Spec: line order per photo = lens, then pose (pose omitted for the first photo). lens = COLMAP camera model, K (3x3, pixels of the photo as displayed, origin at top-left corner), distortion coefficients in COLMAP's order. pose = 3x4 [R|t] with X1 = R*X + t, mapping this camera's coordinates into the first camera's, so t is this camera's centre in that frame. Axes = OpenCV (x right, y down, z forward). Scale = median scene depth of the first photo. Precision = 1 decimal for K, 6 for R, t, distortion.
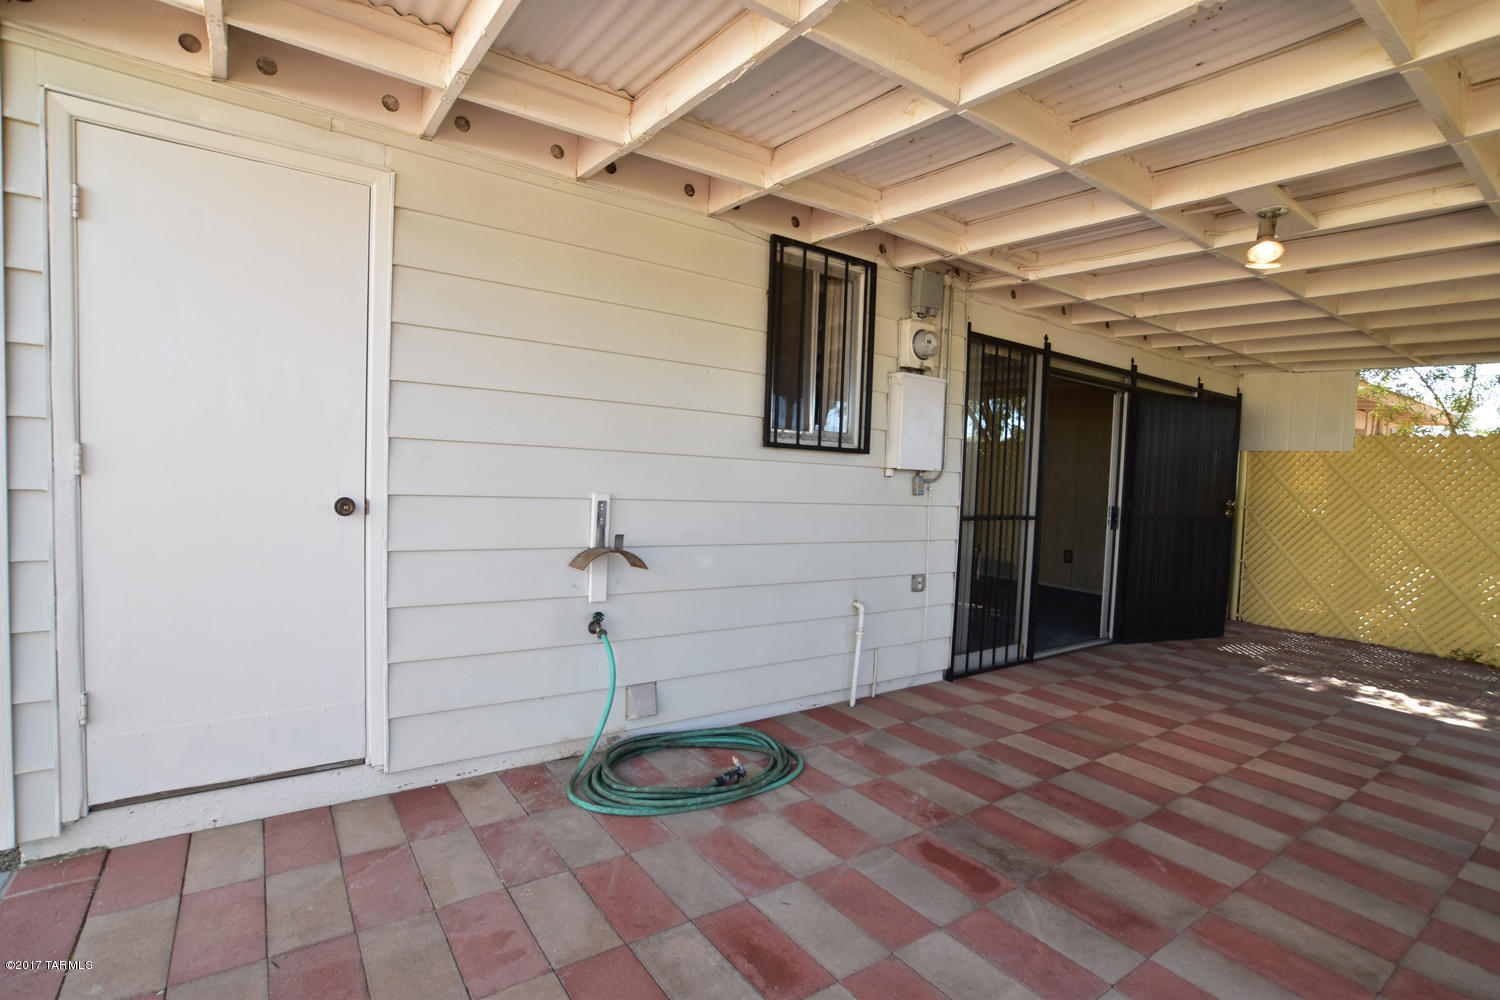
lens RADIAL K [[732.5, 0, 746.3], [0, 732.5, 537.9], [0, 0, 1]] dist [-0.080991, 0.038772]
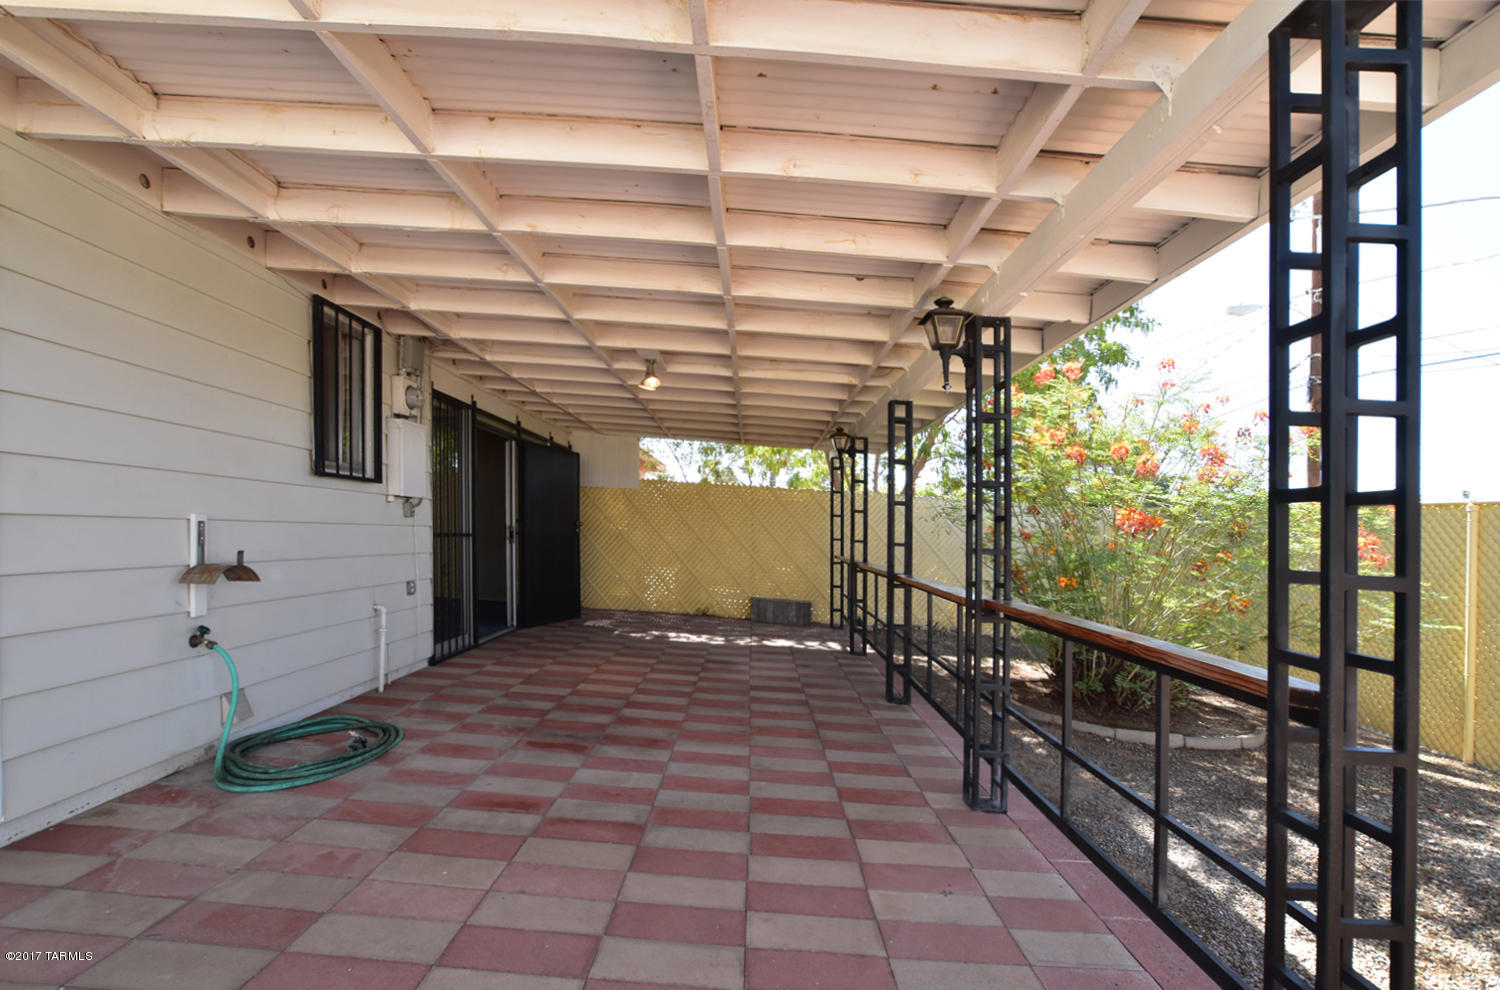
lens RADIAL K [[687.0, 0, 708.7], [0, 687.0, 489.0], [0, 0, 1]] dist [-0.044480, 0.022490]
pose [[0.645619, 0.033927, 0.762905, -0.348168], [0.044002, 0.995700, -0.081517, 0.011451], [-0.762391, 0.086199, 0.641351, -0.150127]]
